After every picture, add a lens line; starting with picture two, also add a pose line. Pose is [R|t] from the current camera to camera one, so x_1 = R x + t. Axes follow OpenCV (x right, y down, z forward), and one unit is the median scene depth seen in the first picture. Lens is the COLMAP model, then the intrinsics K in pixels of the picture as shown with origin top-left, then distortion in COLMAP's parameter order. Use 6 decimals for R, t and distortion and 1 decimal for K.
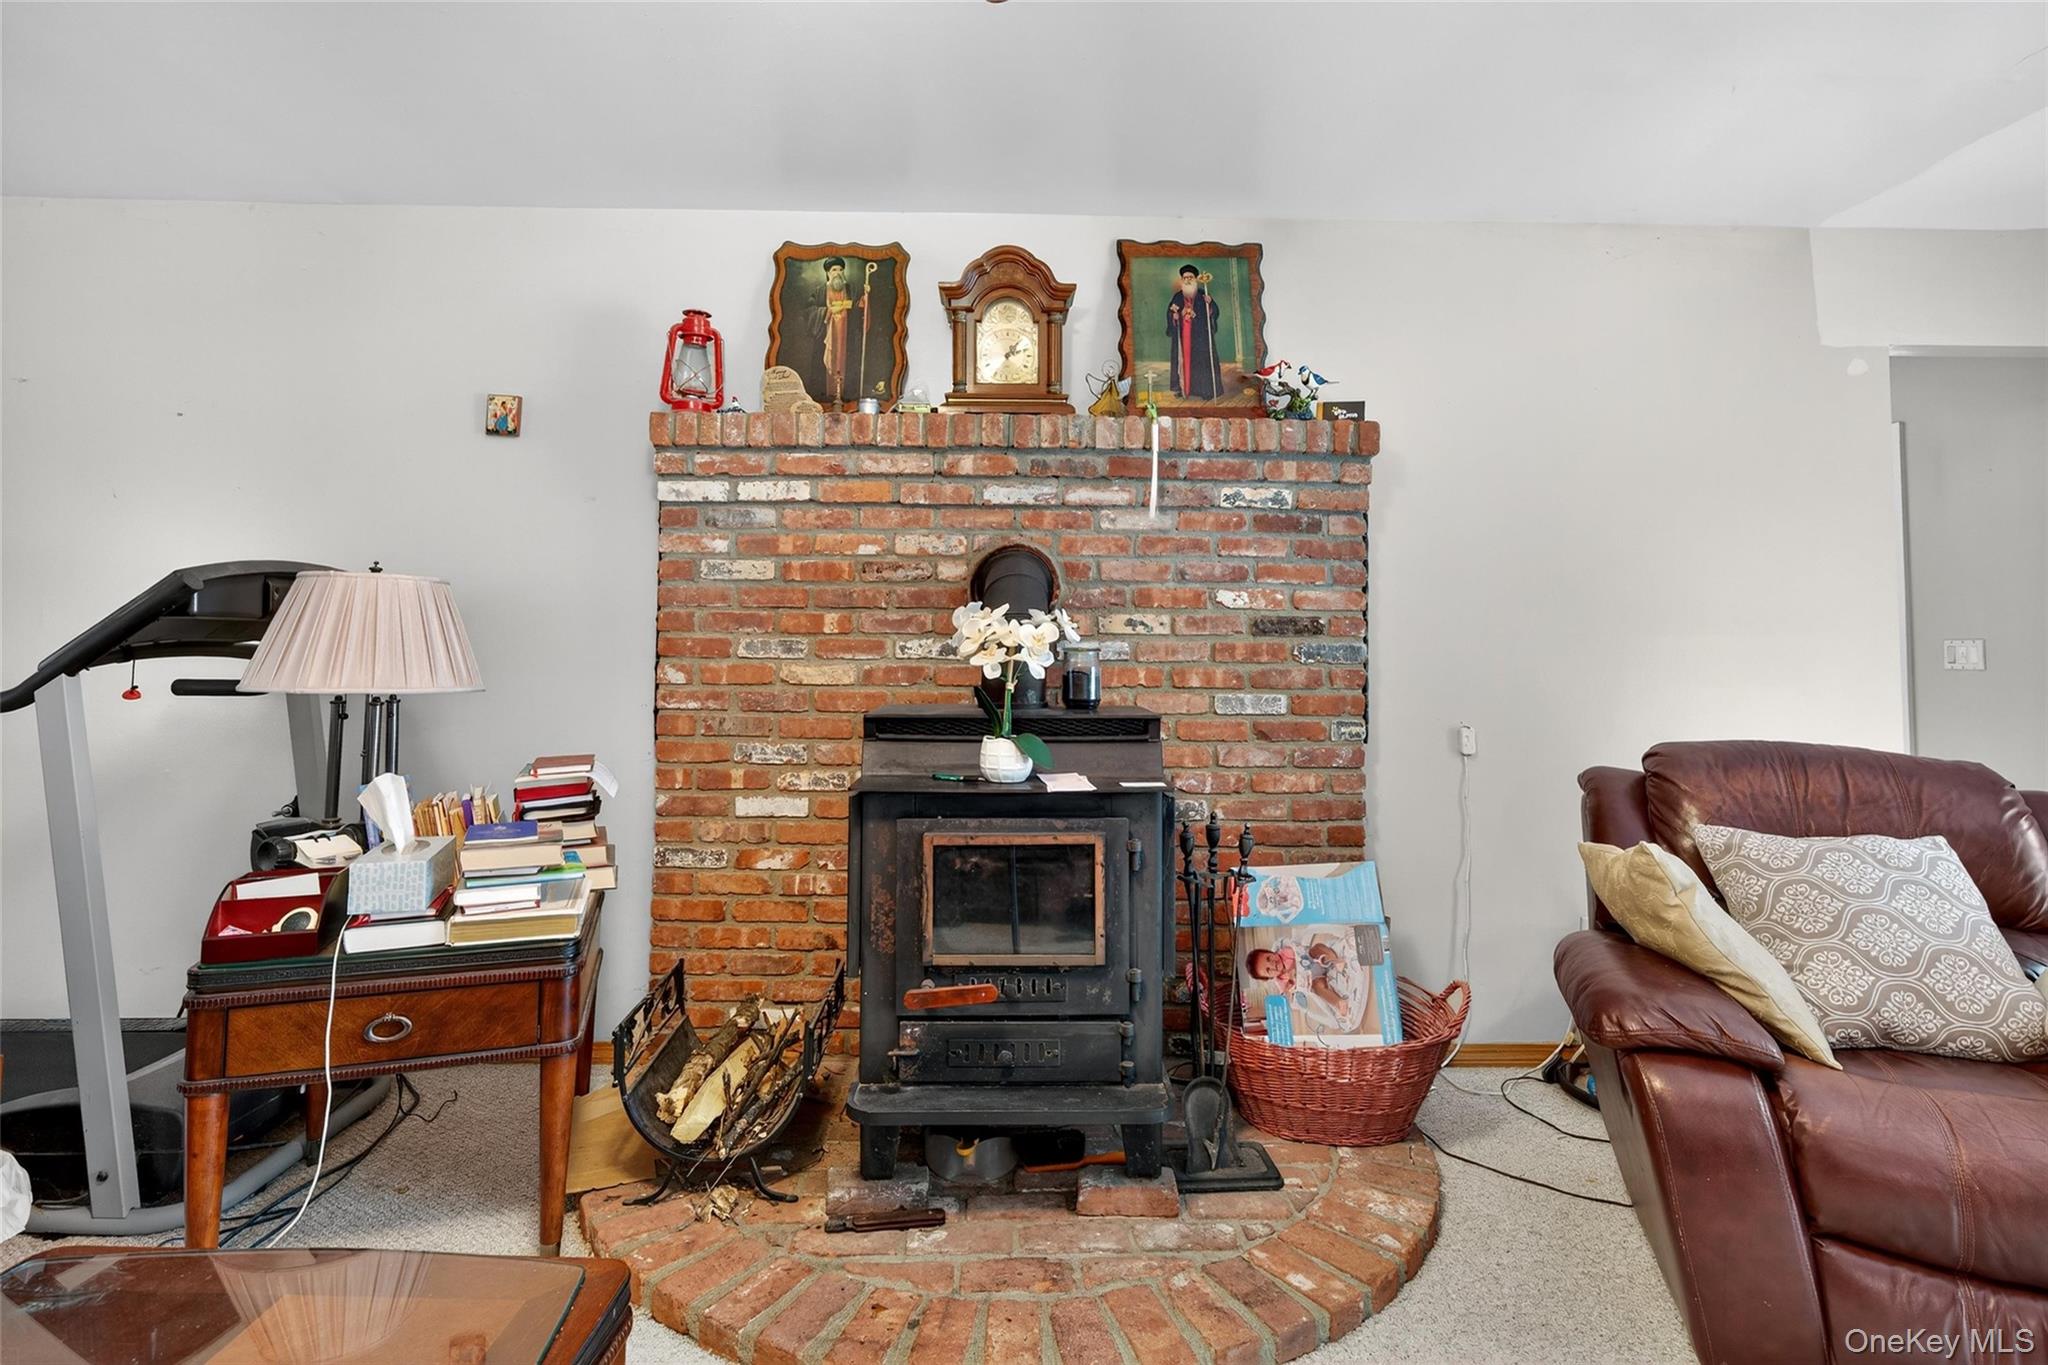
lens RADIAL K [[1016.9, 0, 1013.1], [0, 1016.9, 584.1], [0, 0, 1]] dist [-0.009413, 0.003279]
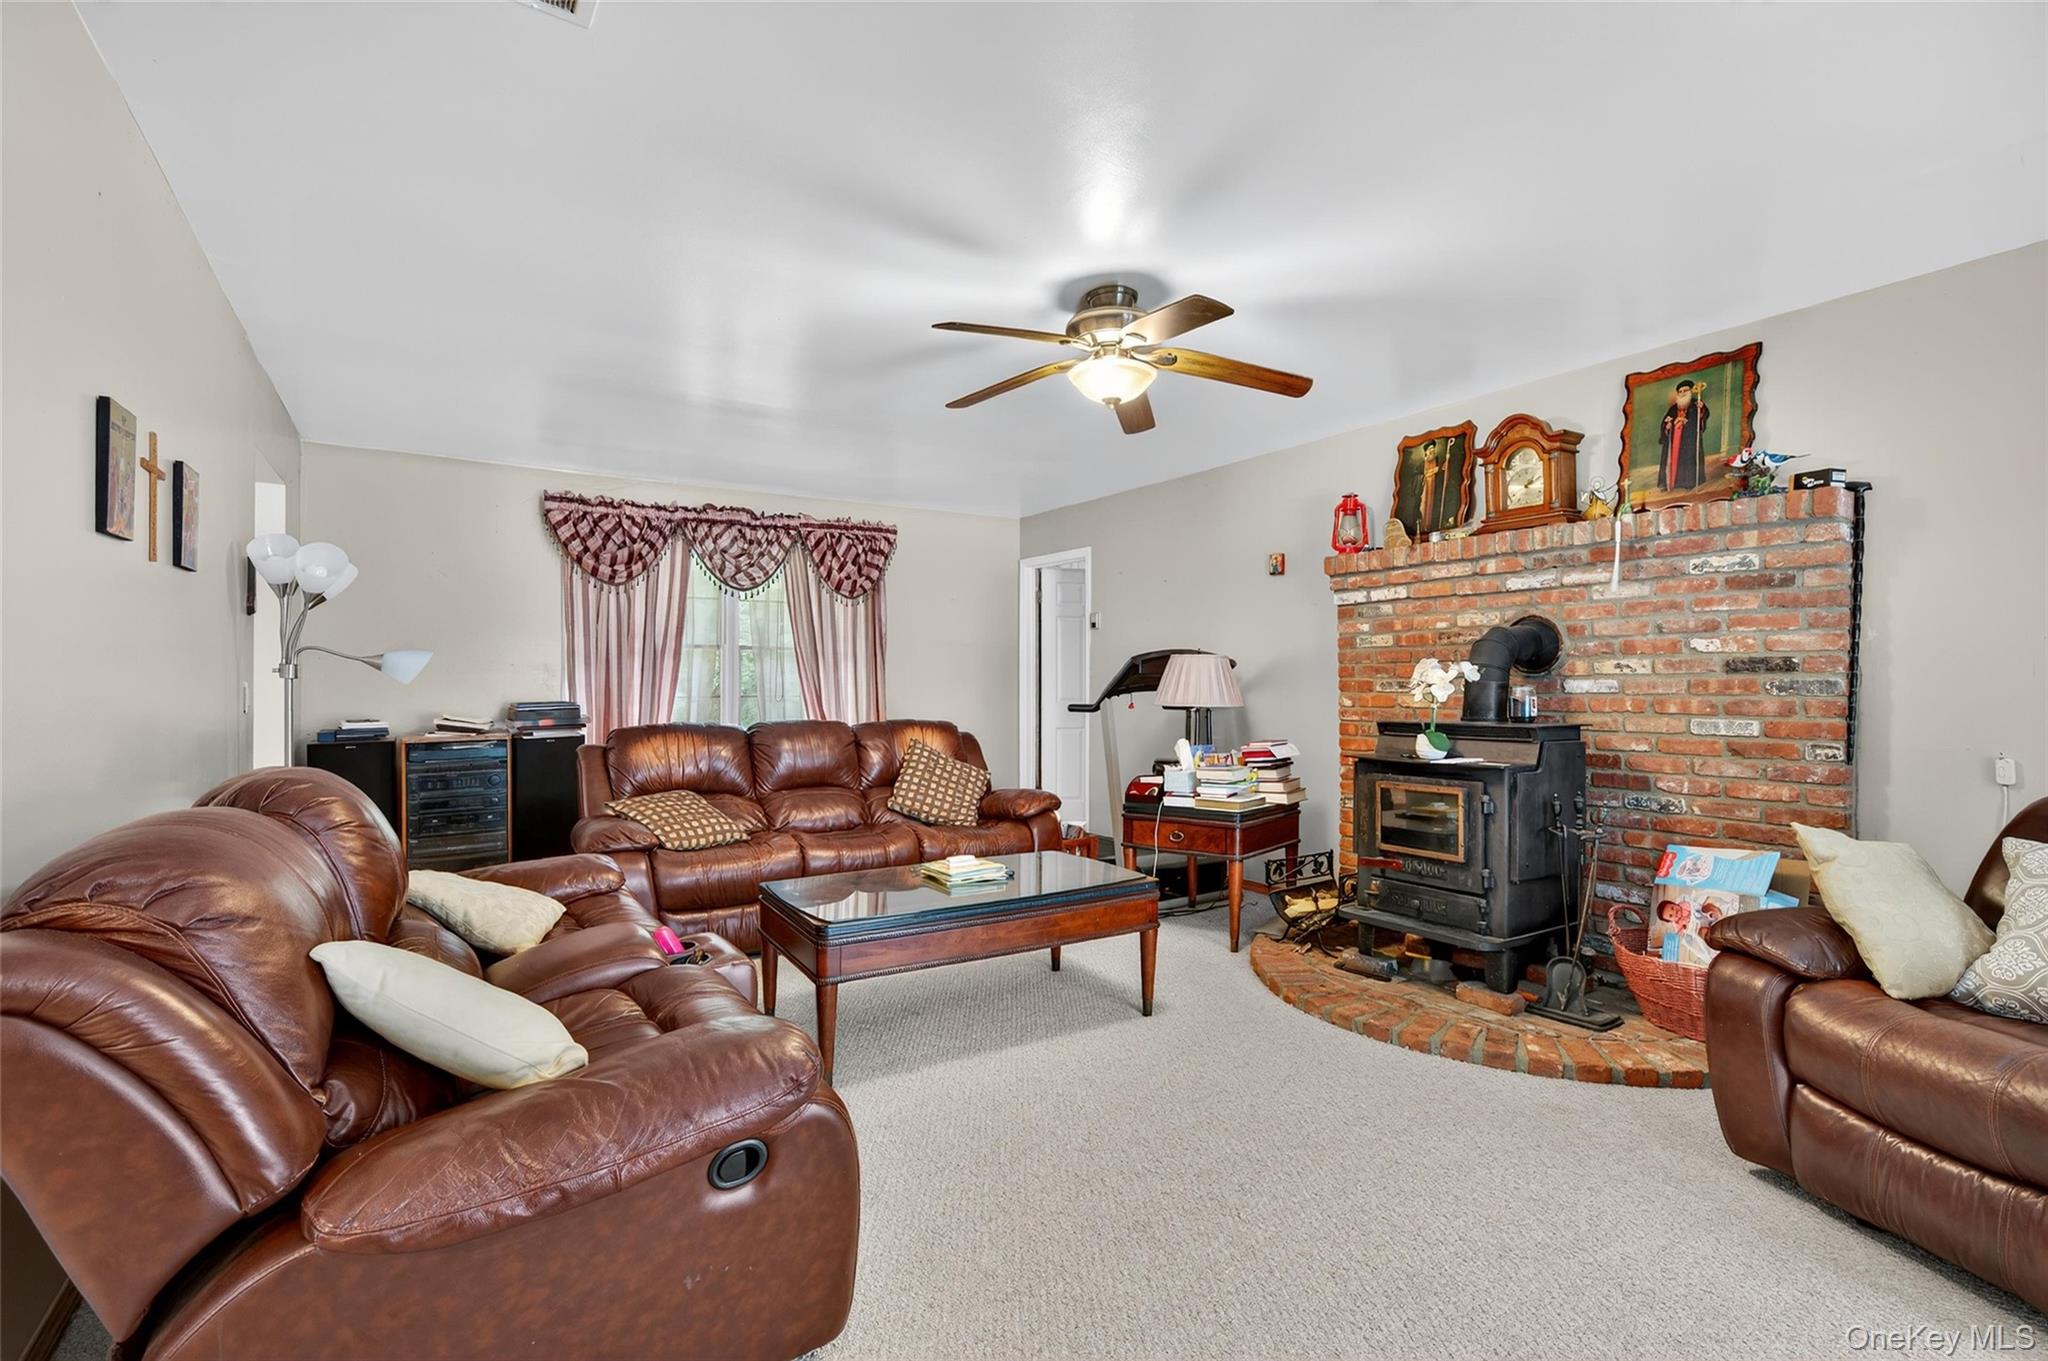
lens RADIAL K [[923.5, 0, 1022.1], [0, 923.5, 686.9], [0, 0, 1]] dist [0.002396, 0.000123]
pose [[0.529294, -0.007037, -0.848409, 0.748572], [0.057215, 0.997985, 0.027417, -0.013945], [0.846507, -0.063054, 0.528630, -0.346379]]
